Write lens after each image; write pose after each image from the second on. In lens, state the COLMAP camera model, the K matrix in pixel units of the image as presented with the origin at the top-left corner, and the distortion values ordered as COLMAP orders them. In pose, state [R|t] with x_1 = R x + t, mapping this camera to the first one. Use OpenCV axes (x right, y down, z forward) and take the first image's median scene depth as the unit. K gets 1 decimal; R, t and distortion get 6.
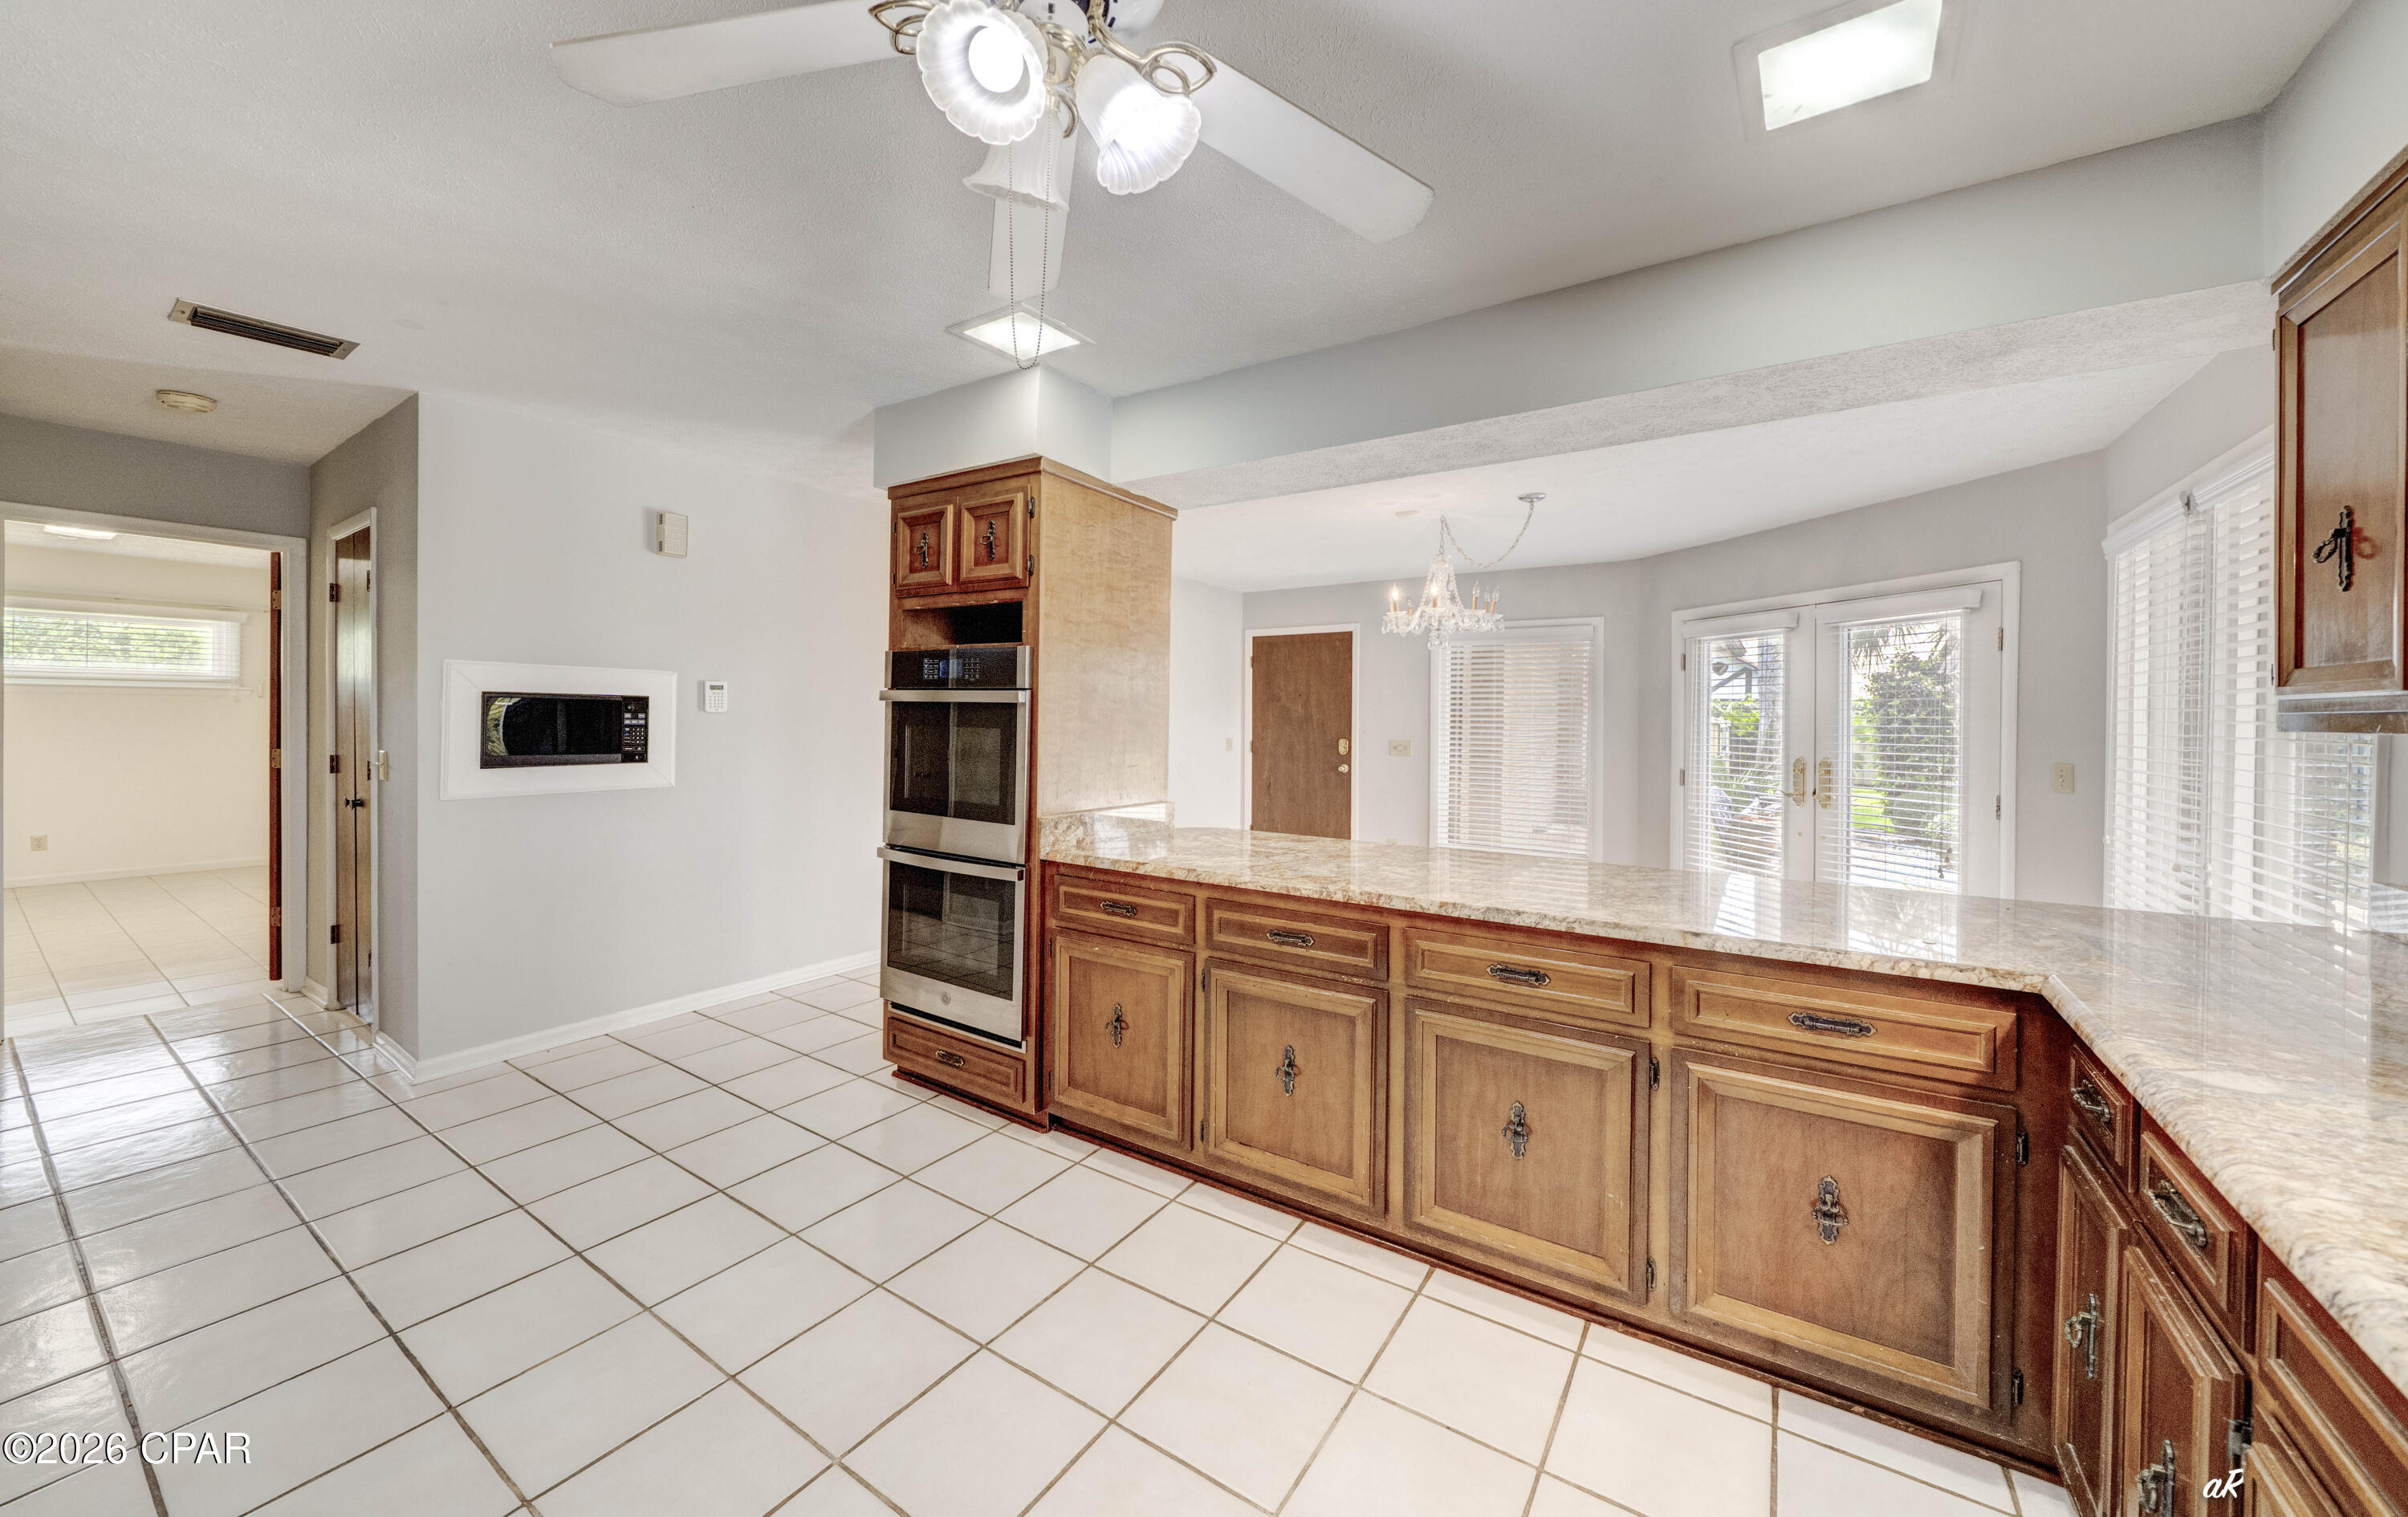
lens RADIAL K [[774.4, 0, 1205.1], [0, 774.4, 714.5], [0, 0, 1]] dist [-0.006326, -0.000055]
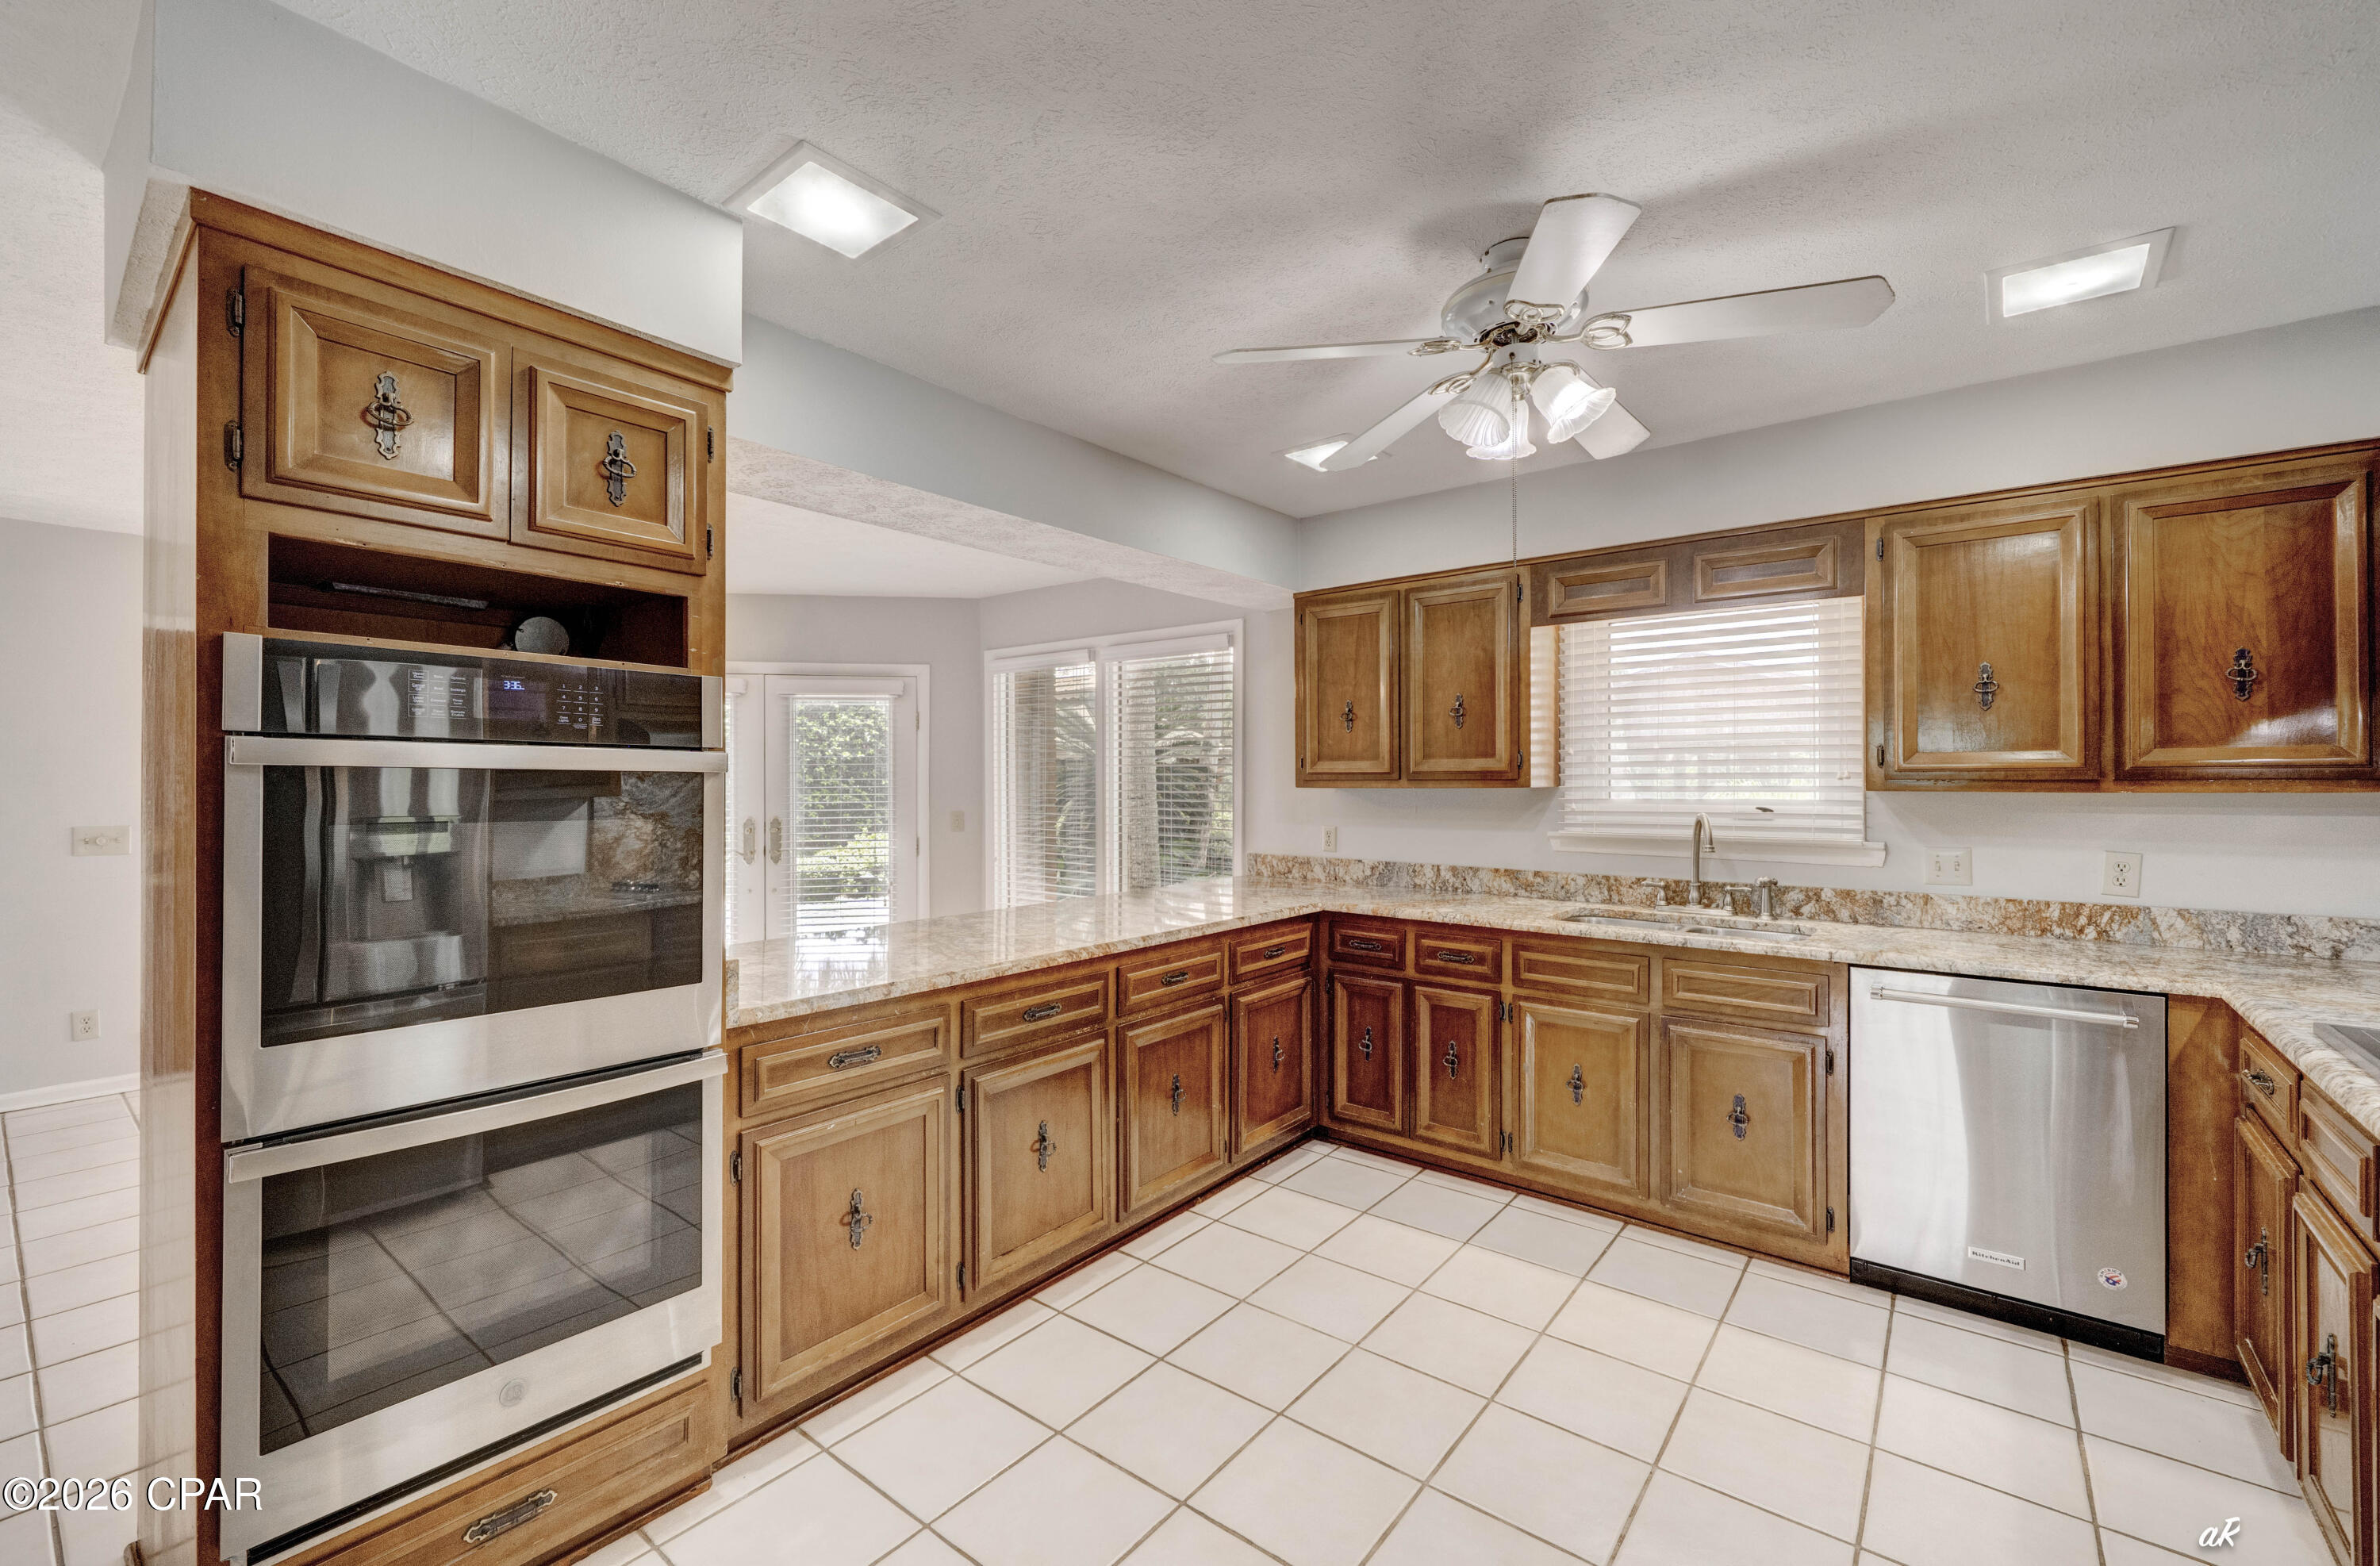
lens RADIAL K [[985.5, 0, 1190.0], [0, 985.5, 783.0], [0, 0, 1]] dist [-0.000627, -0.000045]
pose [[0.137874, -0.010030, 0.990399, -0.940669], [0.005882, 0.999939, 0.009308, -0.012516], [-0.990432, 0.004543, 0.137925, 0.539173]]
